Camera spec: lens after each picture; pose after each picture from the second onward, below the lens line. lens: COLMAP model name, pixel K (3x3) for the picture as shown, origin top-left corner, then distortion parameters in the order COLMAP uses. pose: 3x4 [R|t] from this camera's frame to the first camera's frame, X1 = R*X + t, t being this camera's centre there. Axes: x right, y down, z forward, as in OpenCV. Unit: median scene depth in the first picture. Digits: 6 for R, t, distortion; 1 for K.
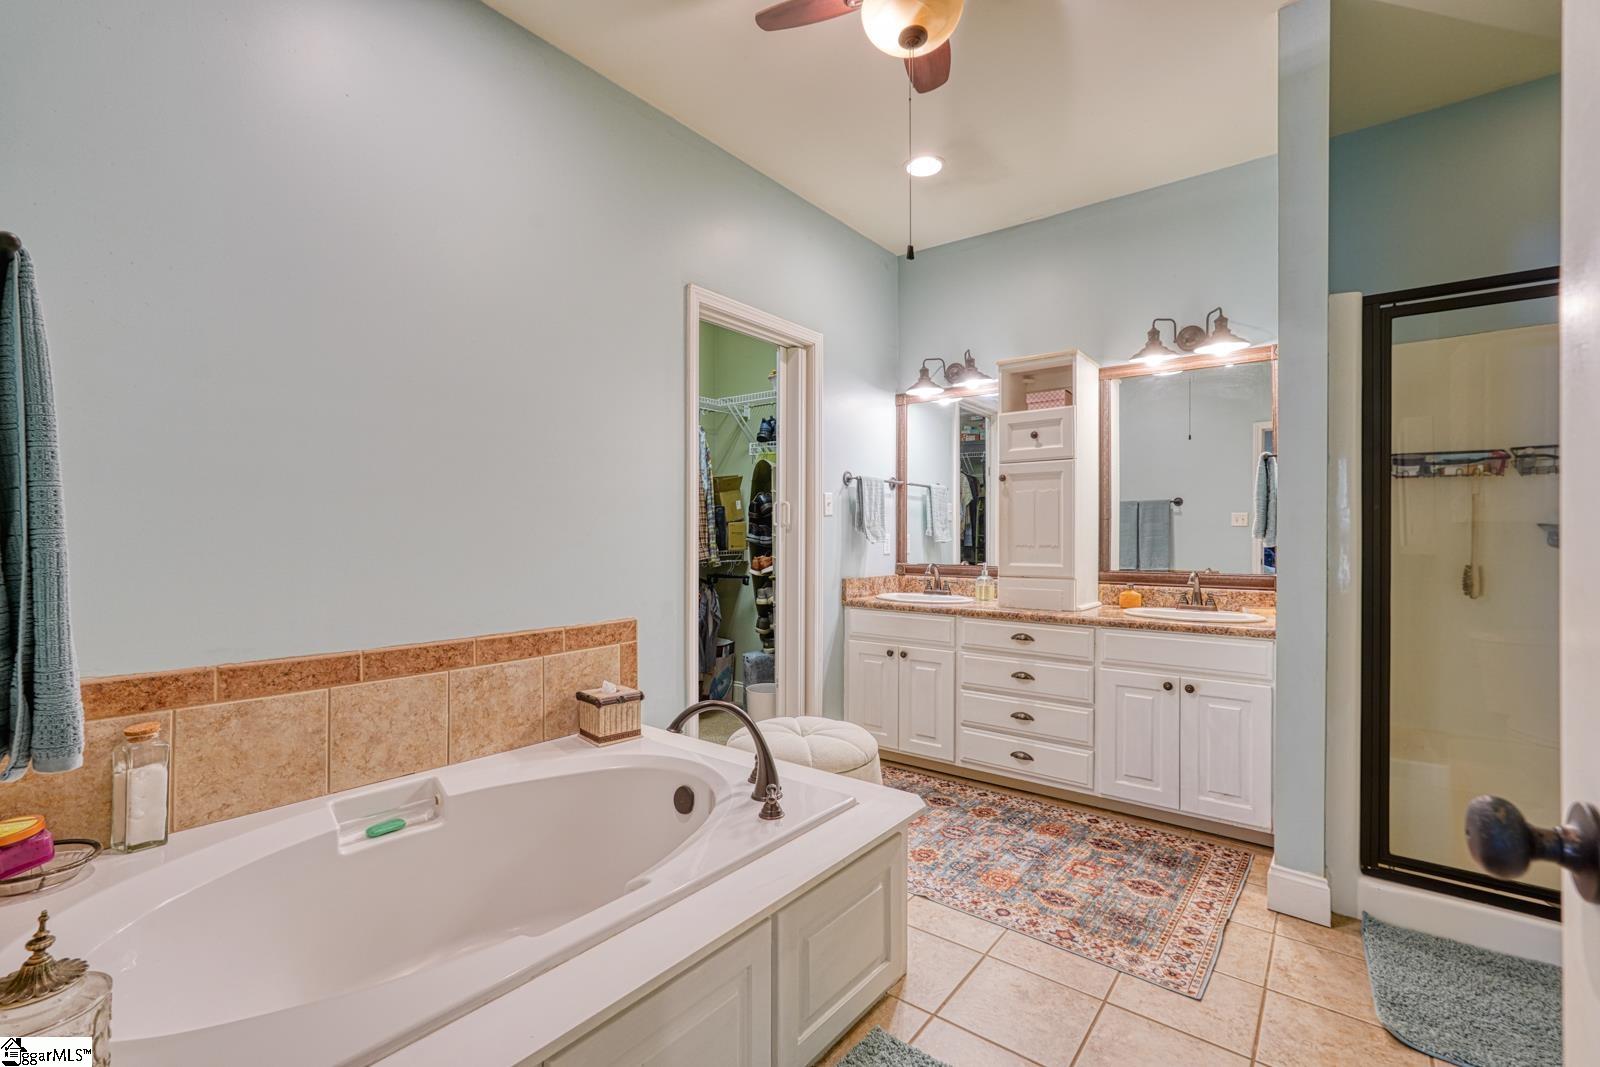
lens RADIAL K [[704.8, 0, 794.2], [0, 704.8, 530.8], [0, 0, 1]] dist [-0.016473, 0.006605]
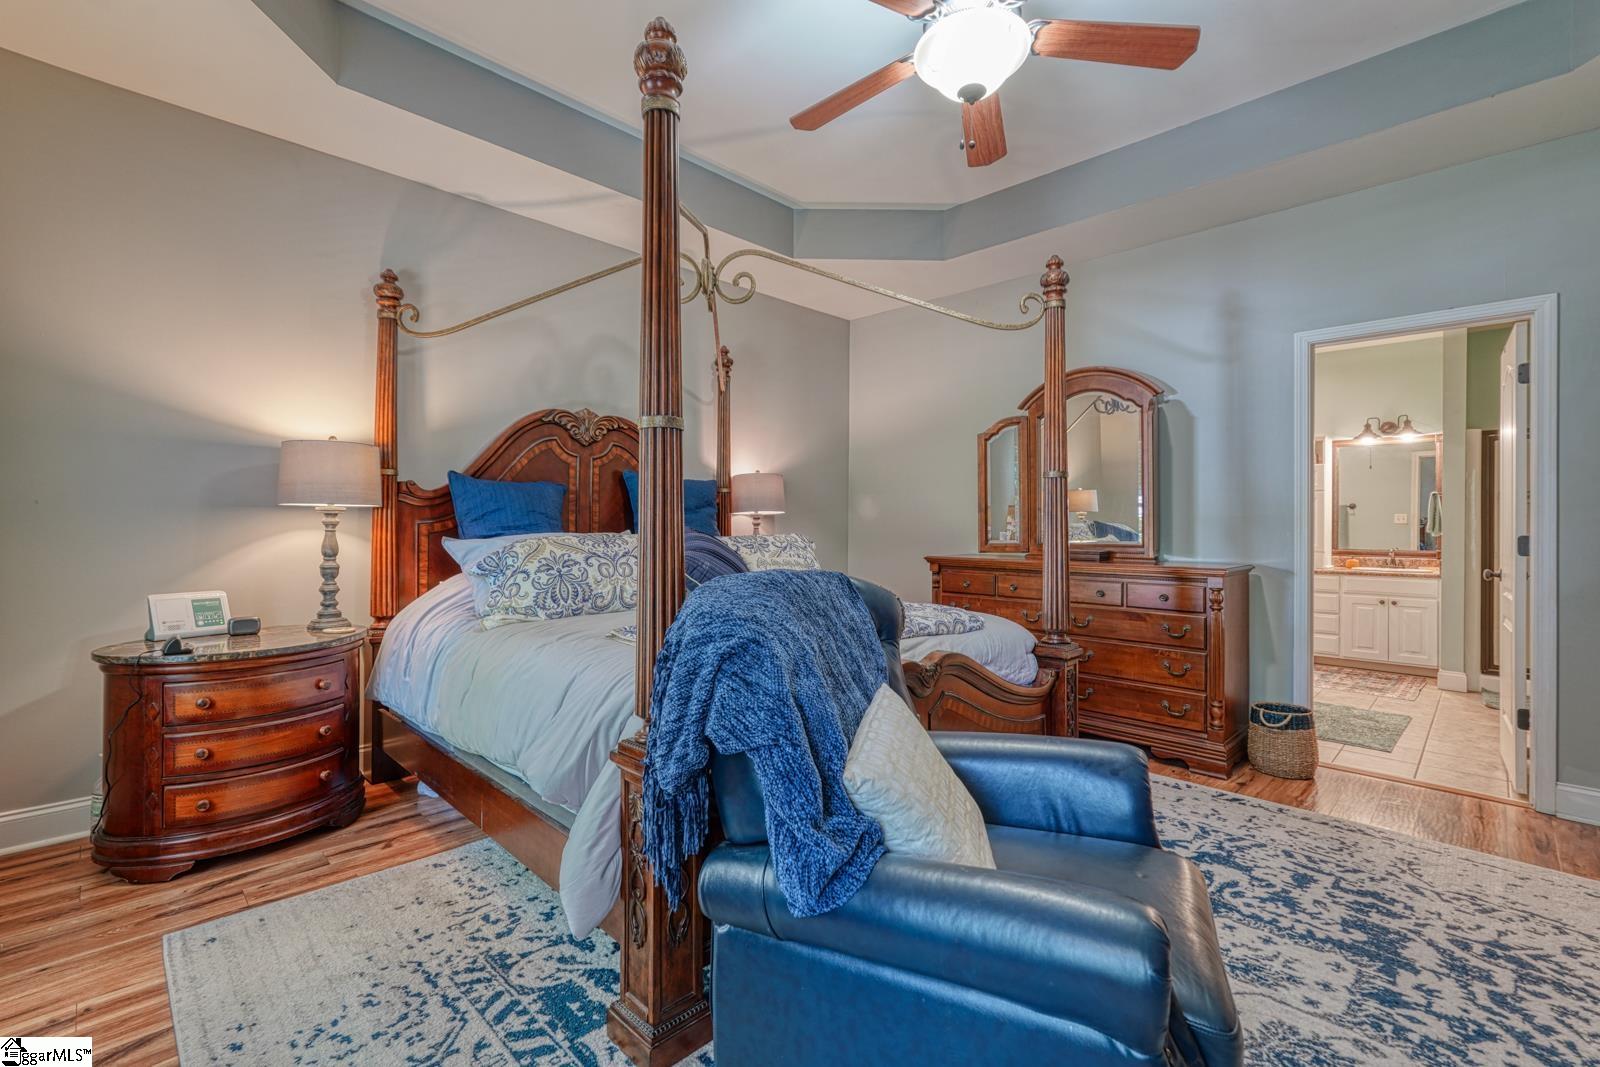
lens RADIAL K [[704.8, 0, 794.2], [0, 704.8, 530.8], [0, 0, 1]] dist [-0.016473, 0.006605]
pose [[0.992427, -0.003380, -0.122787, -0.937649], [0.004068, 0.999977, 0.005349, -0.010643], [0.122766, -0.005808, 0.992419, -1.266775]]
